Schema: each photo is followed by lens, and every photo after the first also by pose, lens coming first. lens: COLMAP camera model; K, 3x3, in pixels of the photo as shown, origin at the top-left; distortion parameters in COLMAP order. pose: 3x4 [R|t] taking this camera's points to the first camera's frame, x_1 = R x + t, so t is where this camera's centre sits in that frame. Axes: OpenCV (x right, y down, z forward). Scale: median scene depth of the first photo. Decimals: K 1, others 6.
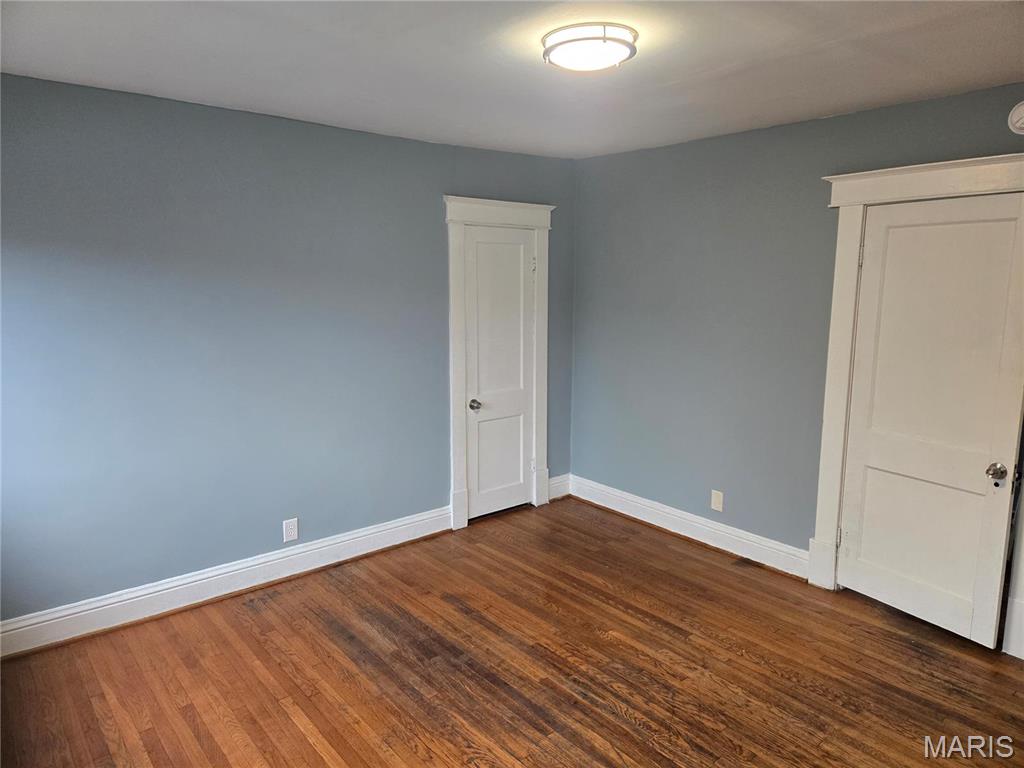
lens RADIAL K [[674.1, 0, 512.4], [0, 674.1, 375.0], [0, 0, 1]] dist [0.005212, -0.020301]
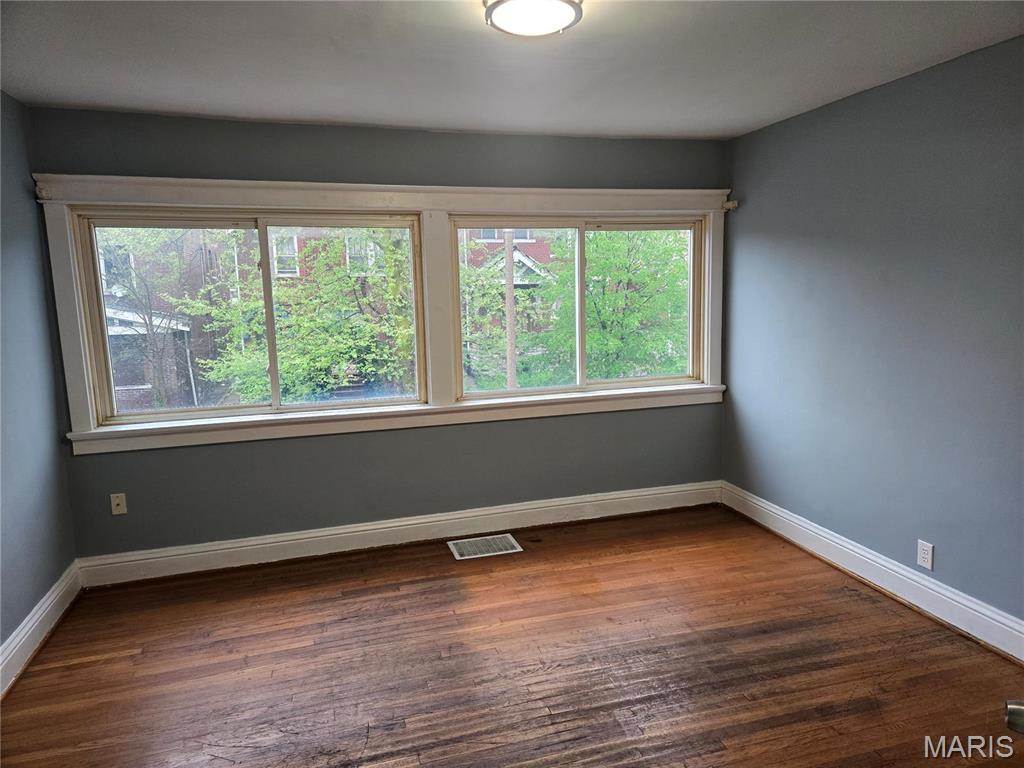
lens RADIAL K [[674.1, 0, 510.8], [0, 674.1, 384.6], [0, 0, 1]] dist [0.005212, -0.020301]
pose [[-0.396618, 0.149165, -0.905783, 0.679478], [-0.111323, 0.971612, 0.208751, -0.103212], [0.911209, 0.183629, -0.368754, 0.914948]]
